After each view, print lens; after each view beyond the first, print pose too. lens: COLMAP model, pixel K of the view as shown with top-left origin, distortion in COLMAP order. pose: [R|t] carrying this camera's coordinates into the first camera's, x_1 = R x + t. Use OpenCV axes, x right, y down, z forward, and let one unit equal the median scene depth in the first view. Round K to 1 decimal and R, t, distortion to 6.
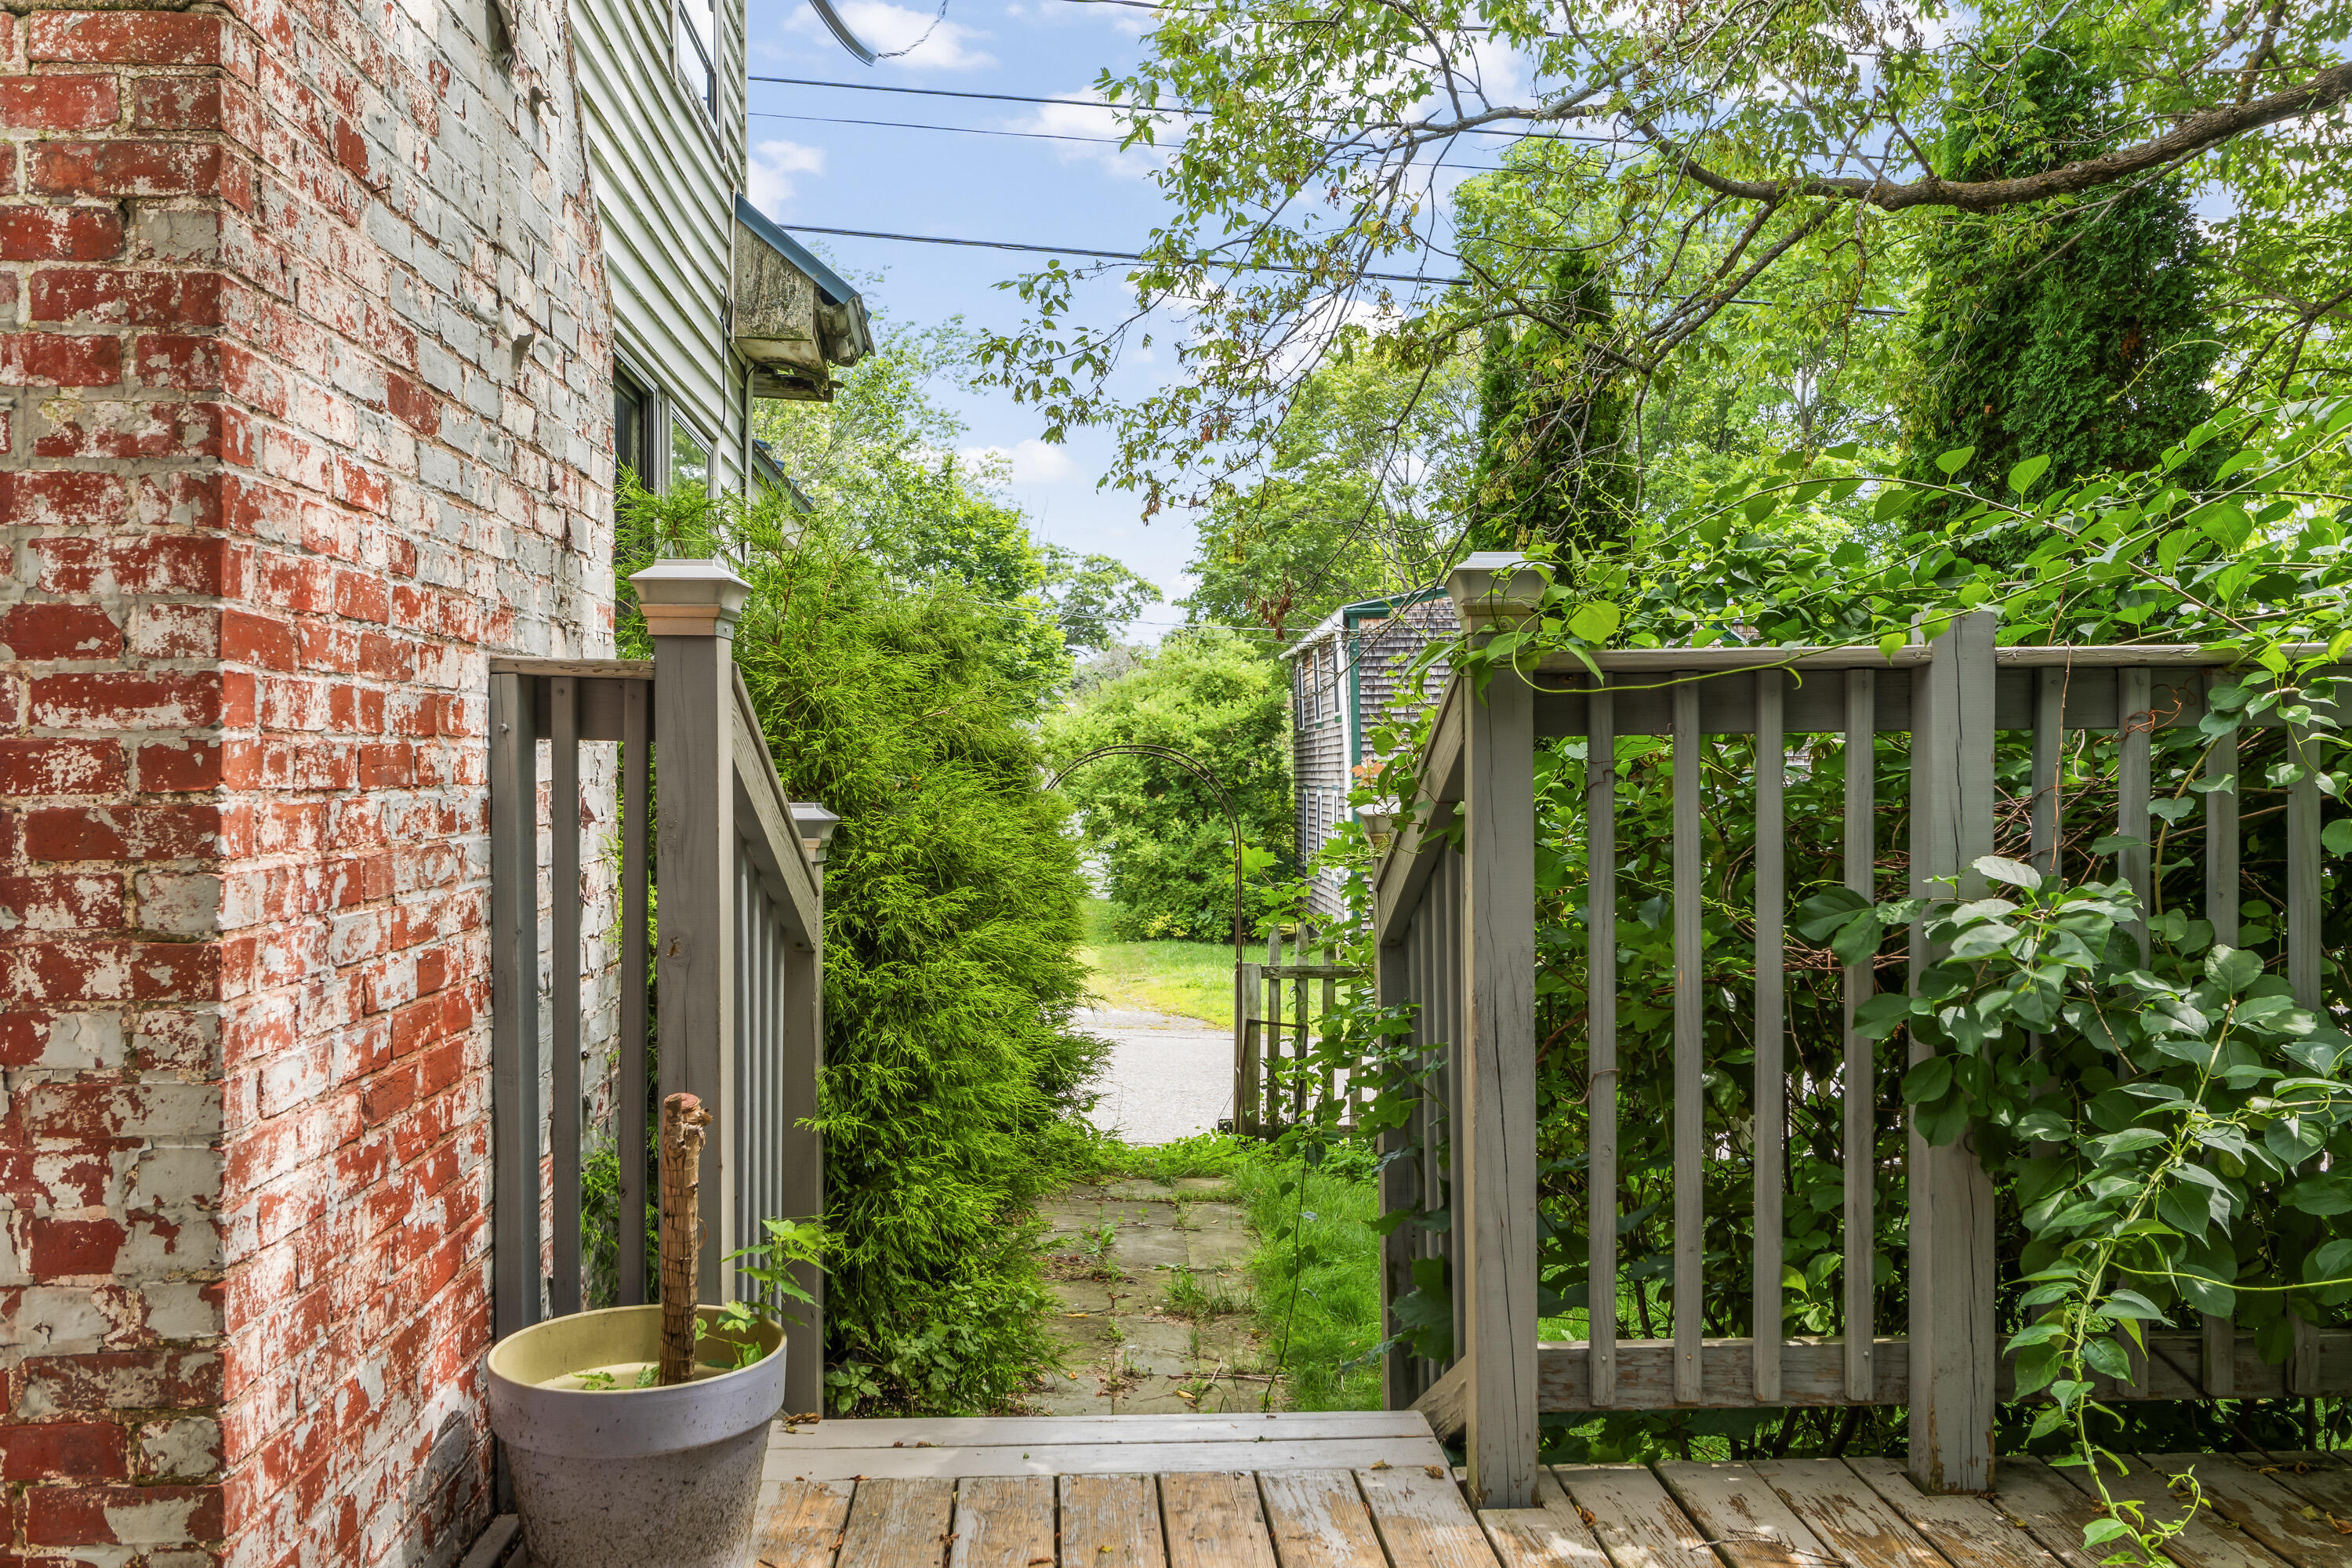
lens RADIAL K [[2043.4, 0, 1174.8], [0, 2043.4, 734.0], [0, 0, 1]] dist [-0.003630, -0.002101]
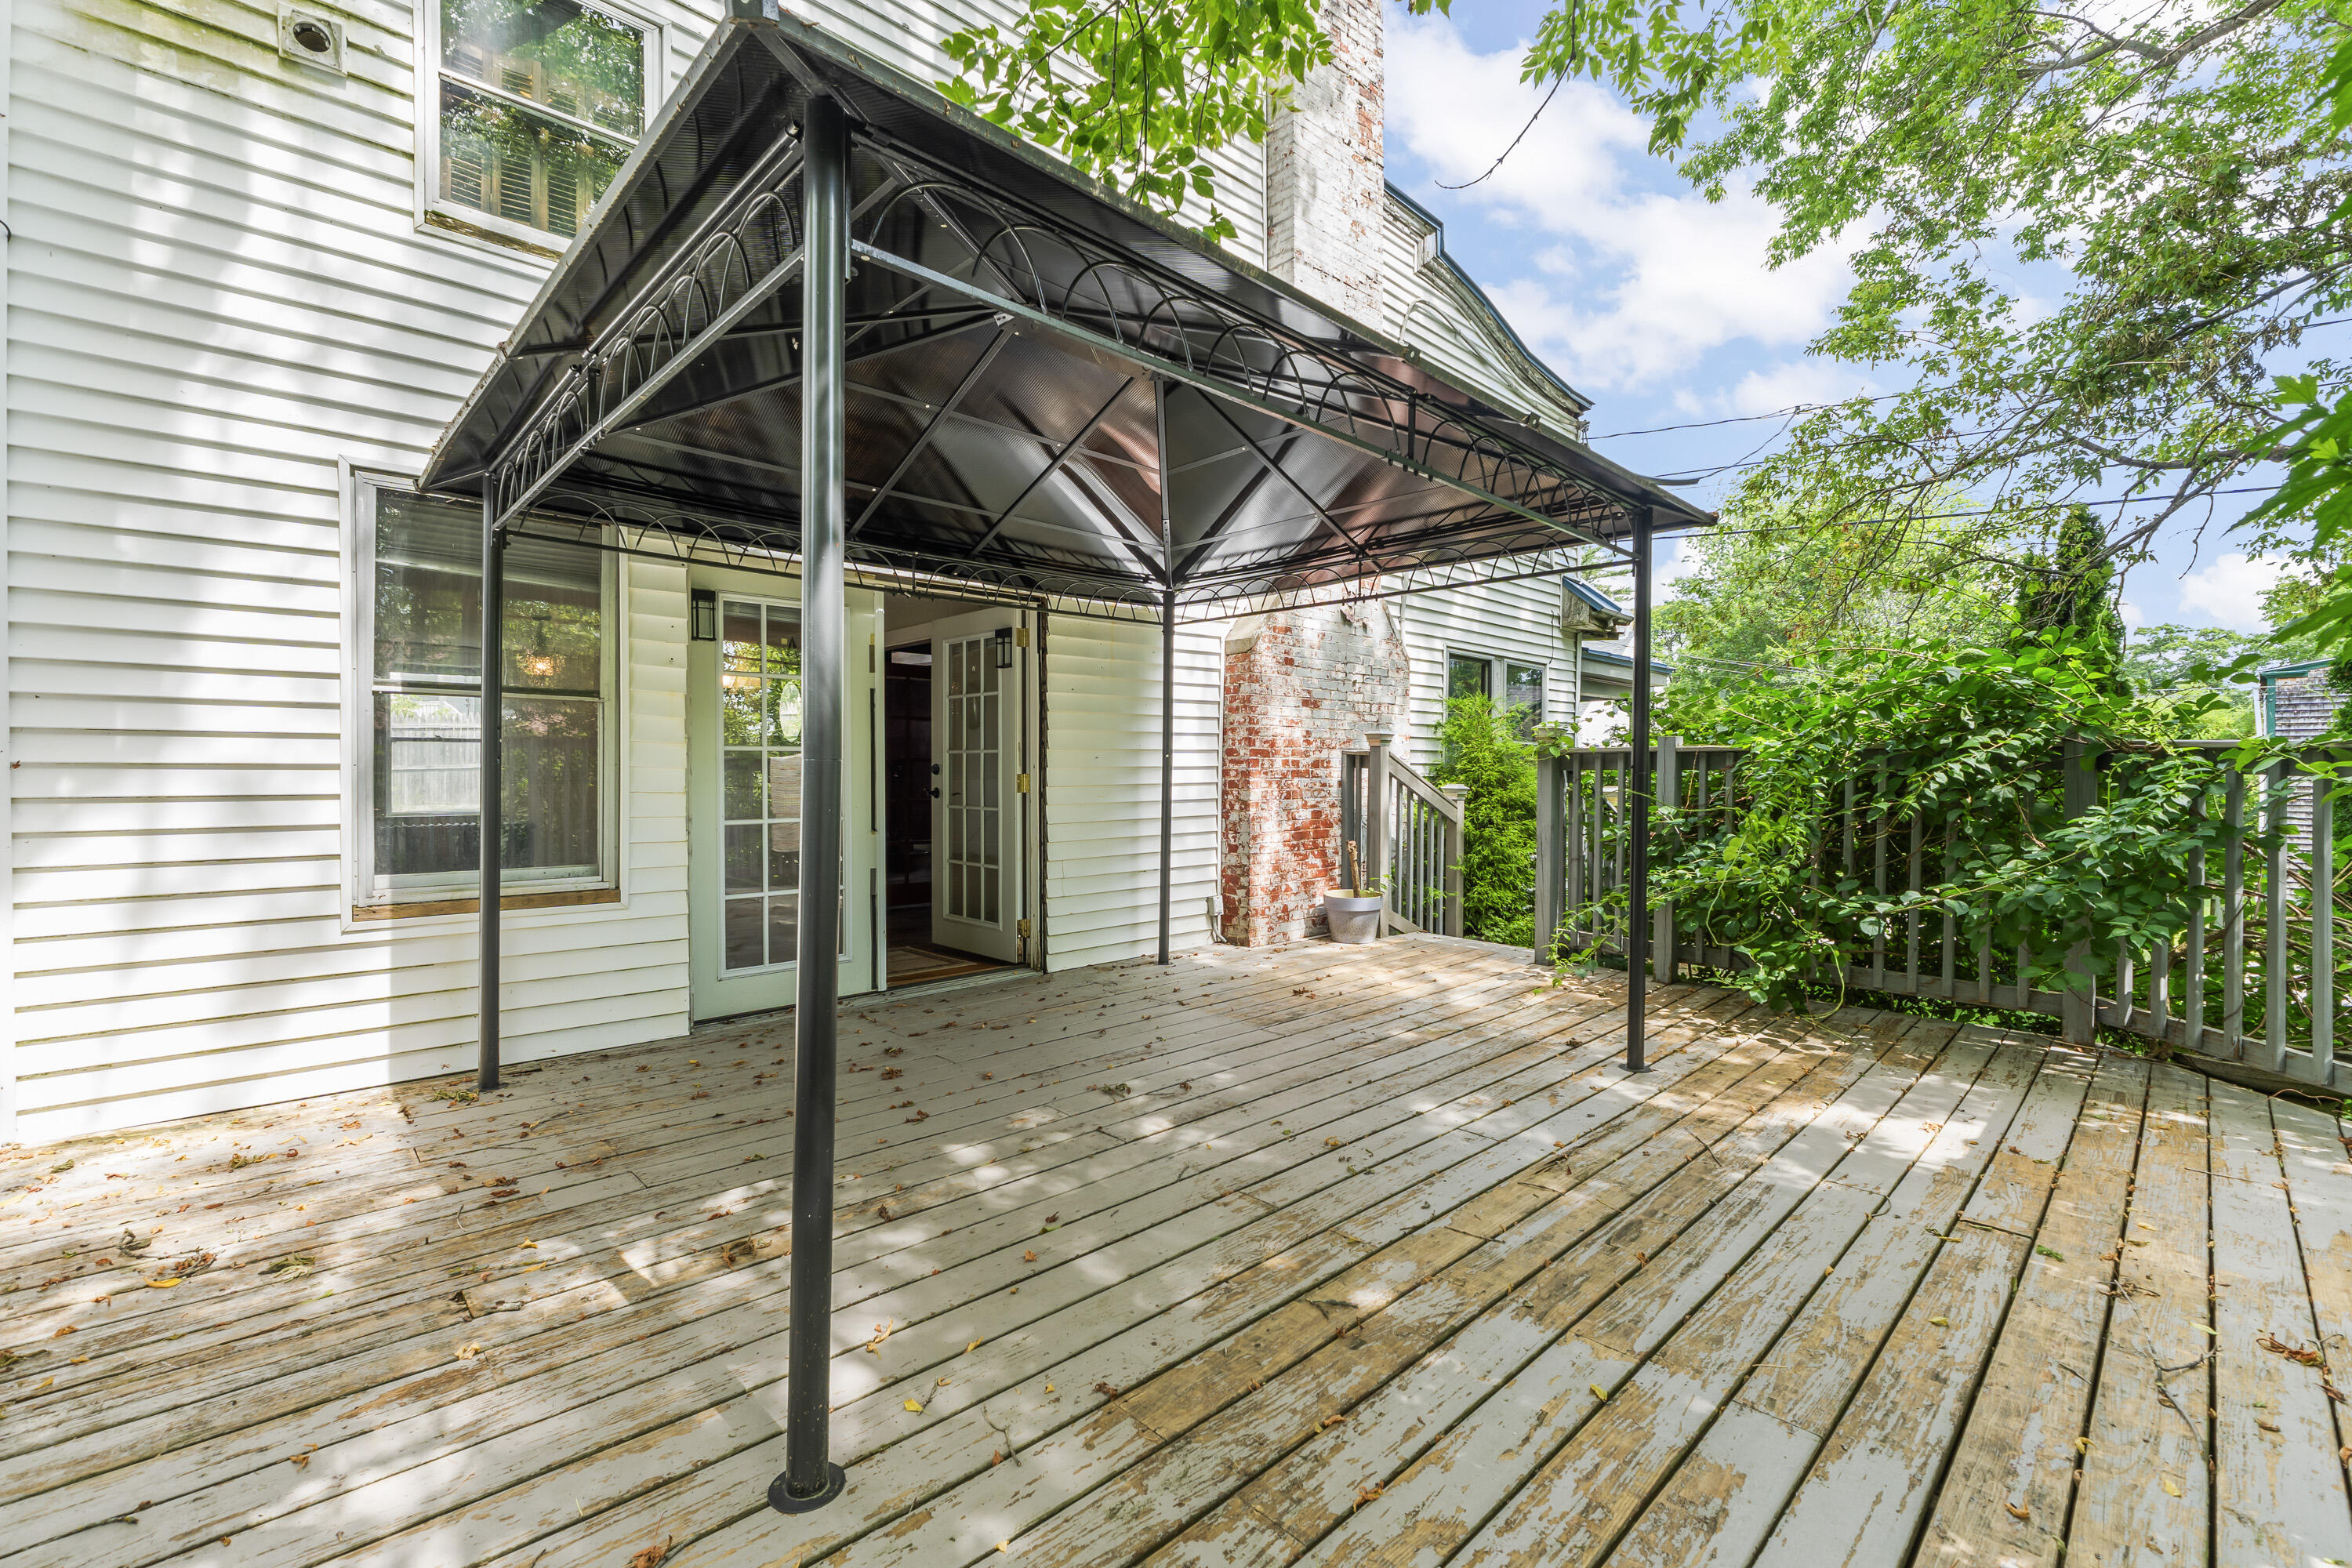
lens RADIAL K [[1005.5, 0, 1175.2], [0, 1005.5, 761.6], [0, 0, 1]] dist [-0.001362, -0.000100]
pose [[0.647281, 0.007226, -0.762217, 1.212968], [0.000663, 0.999949, 0.010042, -0.036809], [0.762251, -0.007005, 0.647244, -0.819469]]
